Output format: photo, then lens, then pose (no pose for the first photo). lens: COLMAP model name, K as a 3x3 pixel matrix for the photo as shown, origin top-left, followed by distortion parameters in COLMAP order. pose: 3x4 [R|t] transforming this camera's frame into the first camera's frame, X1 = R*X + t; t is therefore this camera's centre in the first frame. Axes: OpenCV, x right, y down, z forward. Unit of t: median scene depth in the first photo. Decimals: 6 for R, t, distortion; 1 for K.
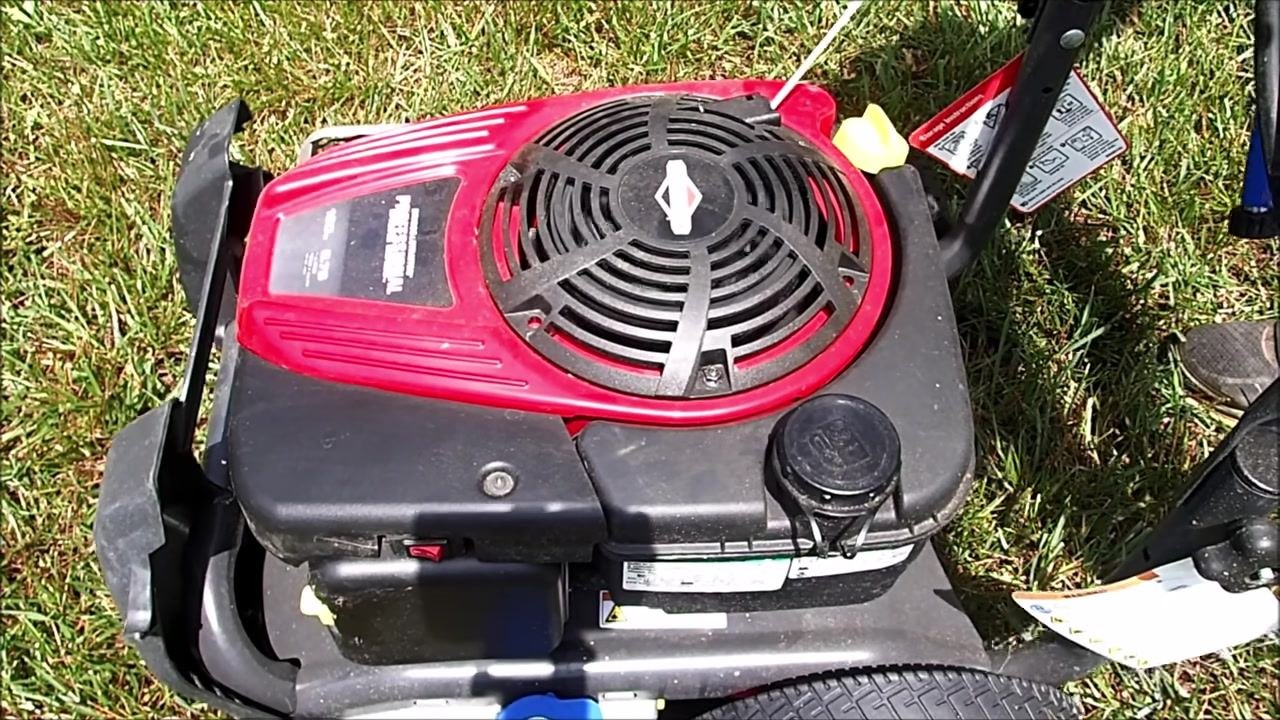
lens RADIAL K [[1118.4, 0, 674.2], [0, 1118.4, 358.8], [0, 0, 1]] dist [0.082673, -0.139084]
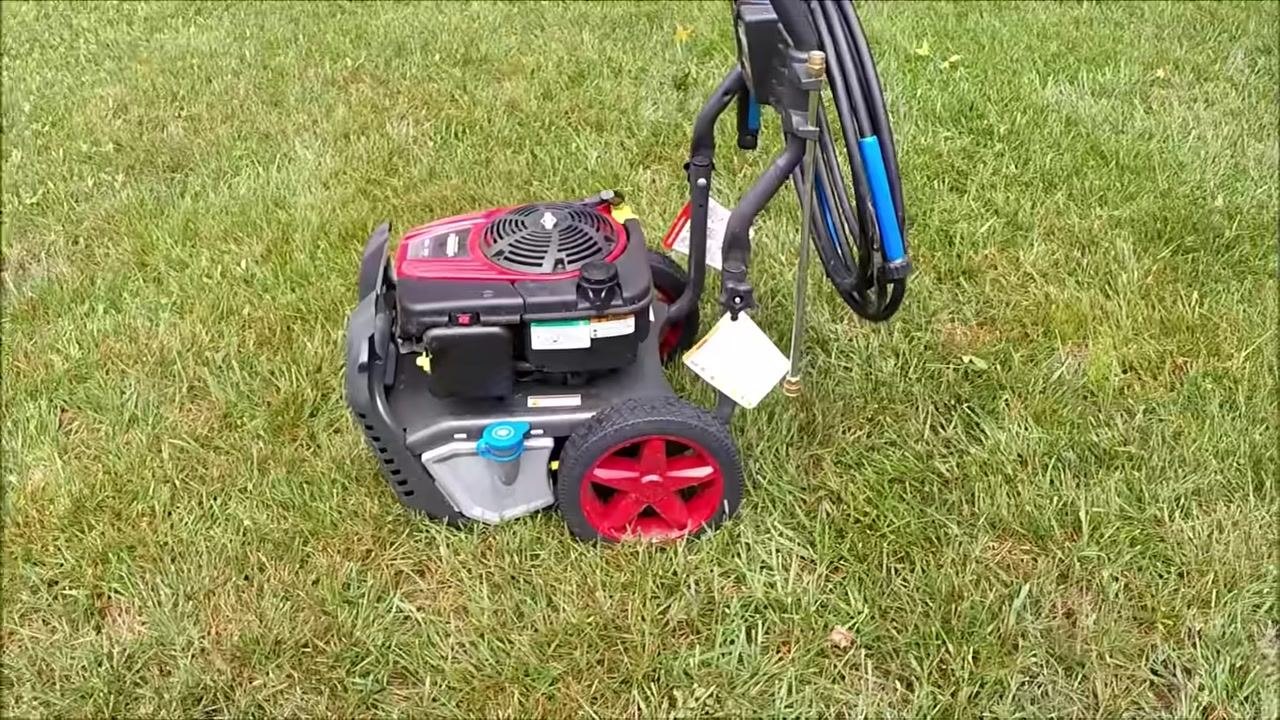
lens RADIAL K [[1280.9, 0, 536.2], [0, 1280.9, 360.7], [0, 0, 1]] dist [-0.256662, 0.056248]
pose [[0.995067, -0.055395, -0.082296, 0.127734], [0.019299, 0.921818, -0.387142, 0.833423], [0.097308, 0.383644, 0.918340, -1.075571]]
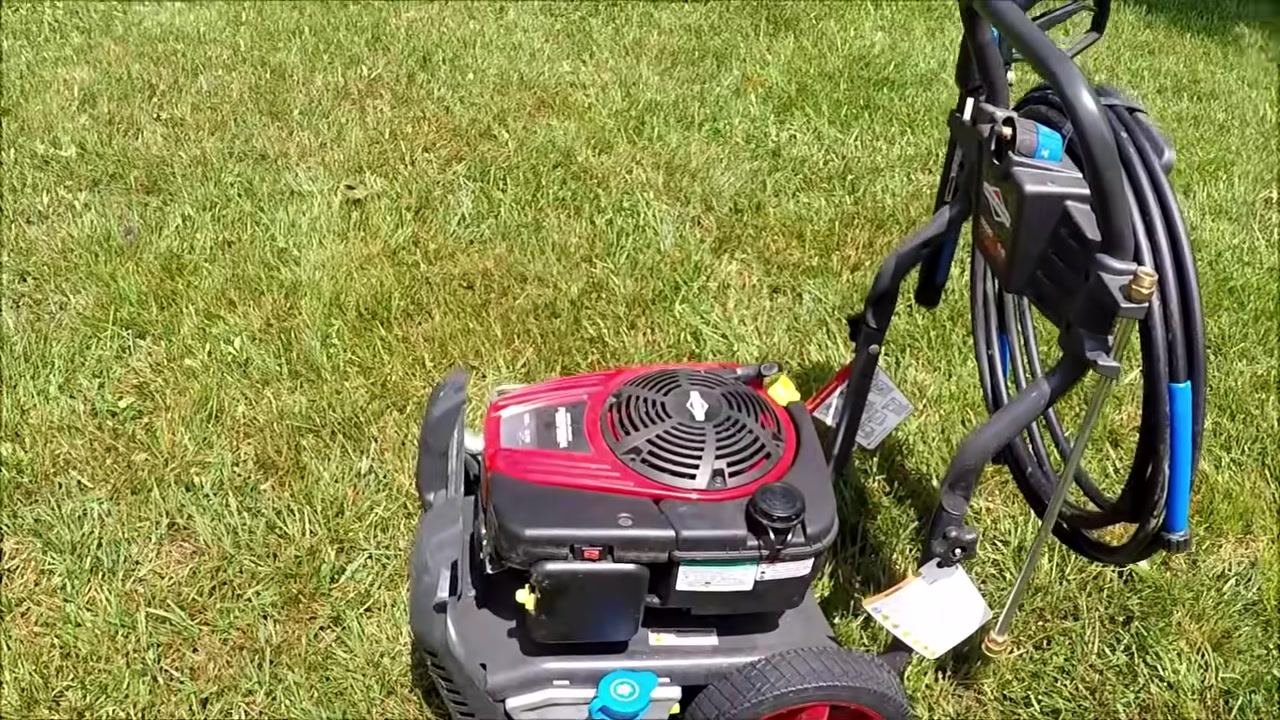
lens RADIAL K [[1188.5, 0, 713.6], [0, 1188.5, 365.6], [0, 0, 1]] dist [-0.230840, 0.045793]
pose [[0.990508, 0.018331, 0.136228, -0.158091], [0.028175, 0.942948, -0.331745, 0.307558], [-0.134537, 0.332434, 0.933481, -0.659090]]
